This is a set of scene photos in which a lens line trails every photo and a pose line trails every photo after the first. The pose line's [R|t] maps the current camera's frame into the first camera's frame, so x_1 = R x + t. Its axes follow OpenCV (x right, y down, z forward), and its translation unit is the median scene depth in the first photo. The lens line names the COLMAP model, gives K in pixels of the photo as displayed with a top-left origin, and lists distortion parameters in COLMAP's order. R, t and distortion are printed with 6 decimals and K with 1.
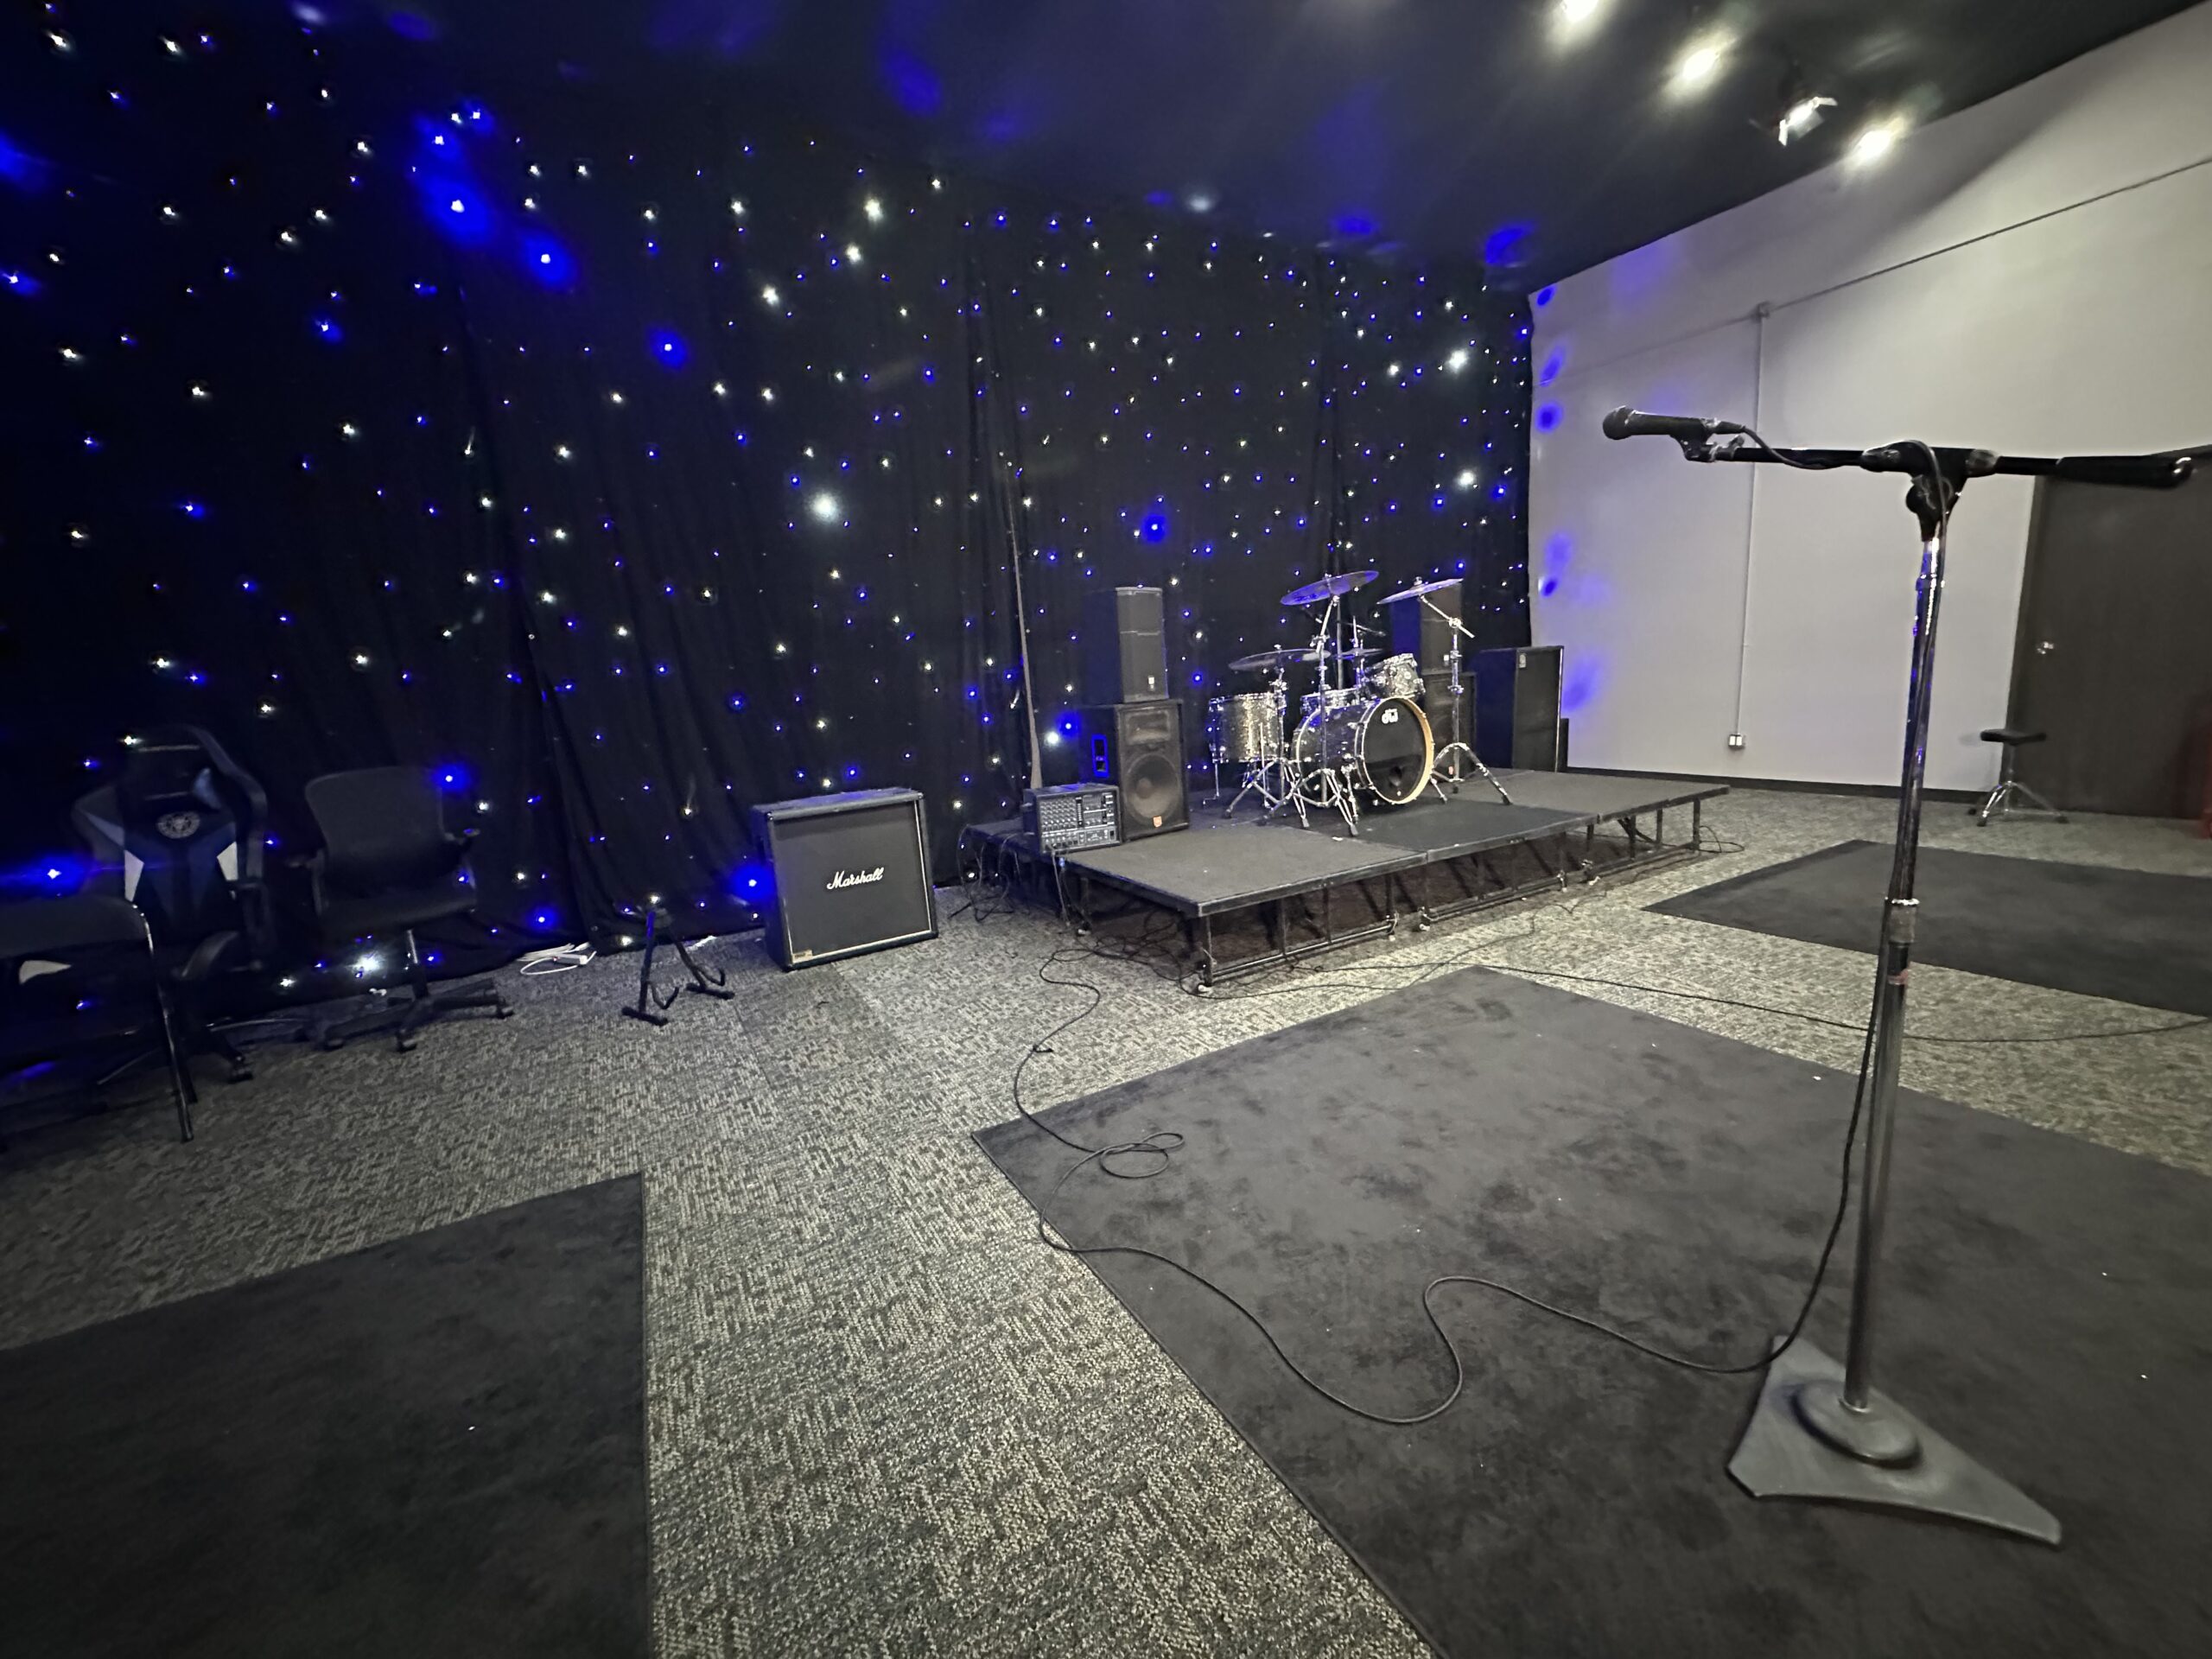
lens RADIAL K [[880.0, 0, 1105.2], [0, 880.0, 826.7], [0, 0, 1]] dist [-0.000649, 0.000110]
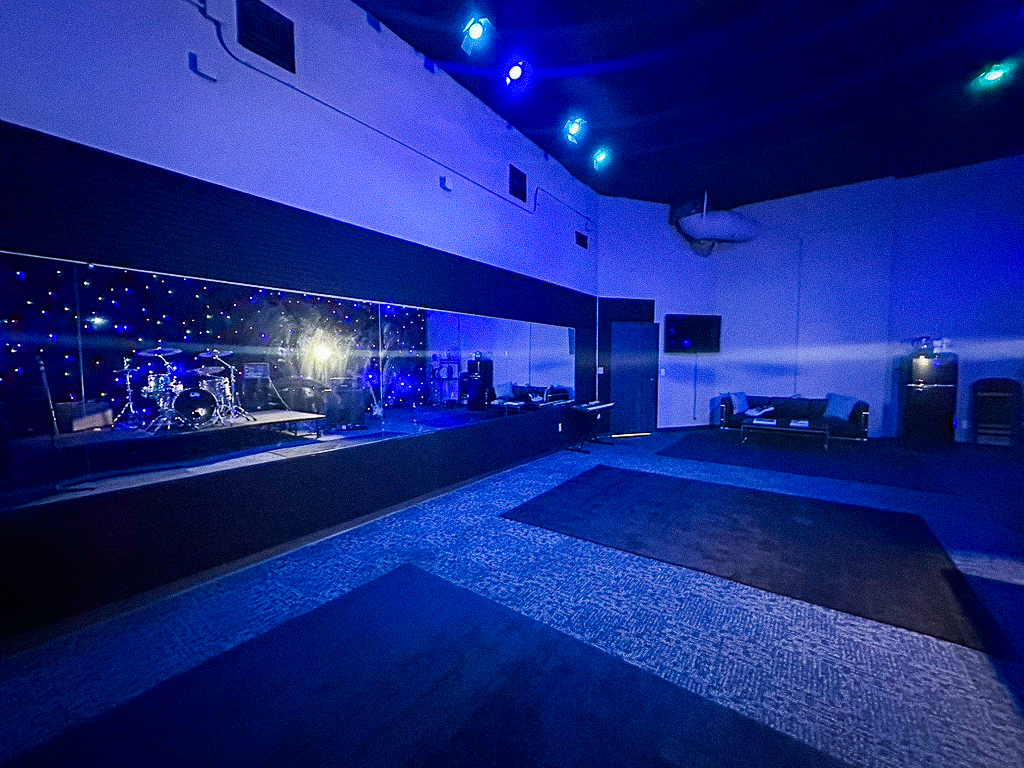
lens RADIAL K [[407.4, 0, 511.6], [0, 407.4, 382.7], [0, 0, 1]] dist [-0.000649, 0.000110]
pose [[-0.910746, 0.097582, -0.401272, 1.051944], [-0.003223, 0.969972, 0.243195, -0.275380], [0.412954, 0.222782, -0.883084, 0.952292]]
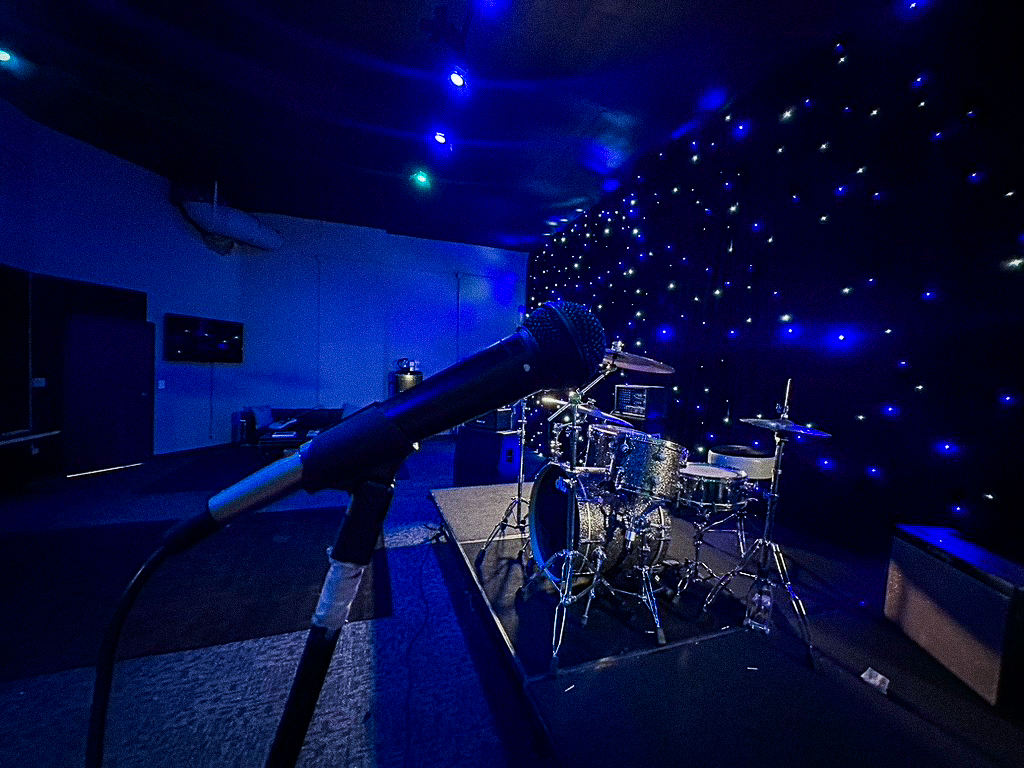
lens RADIAL K [[407.4, 0, 511.6], [0, 407.4, 382.7], [0, 0, 1]] dist [-0.000649, 0.000110]
pose [[-0.174333, 0.088156, -0.980733, 0.913347], [-0.192157, 0.973790, 0.121689, -0.304721], [0.965755, 0.209669, -0.152824, 1.044013]]
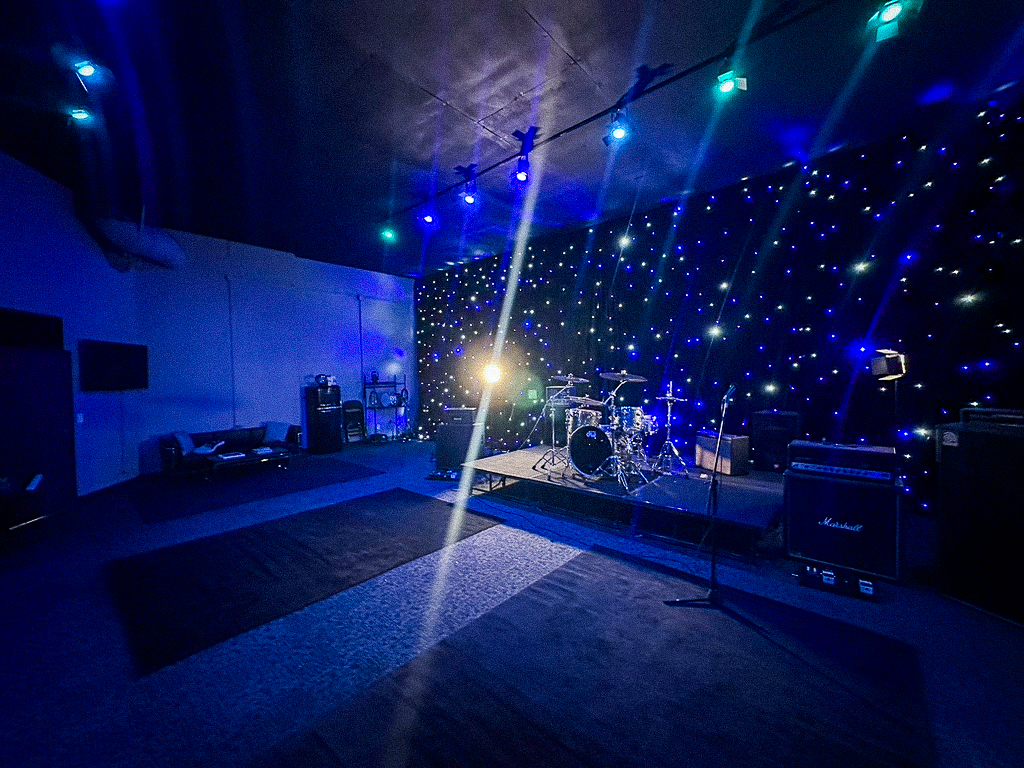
lens RADIAL K [[407.4, 0, 511.6], [0, 407.4, 382.7], [0, 0, 1]] dist [-0.000649, 0.000110]
pose [[0.327770, 0.081976, -0.941194, 1.384554], [-0.167476, 0.985492, 0.027511, -0.262857], [0.929795, 0.148611, 0.336743, 0.450418]]
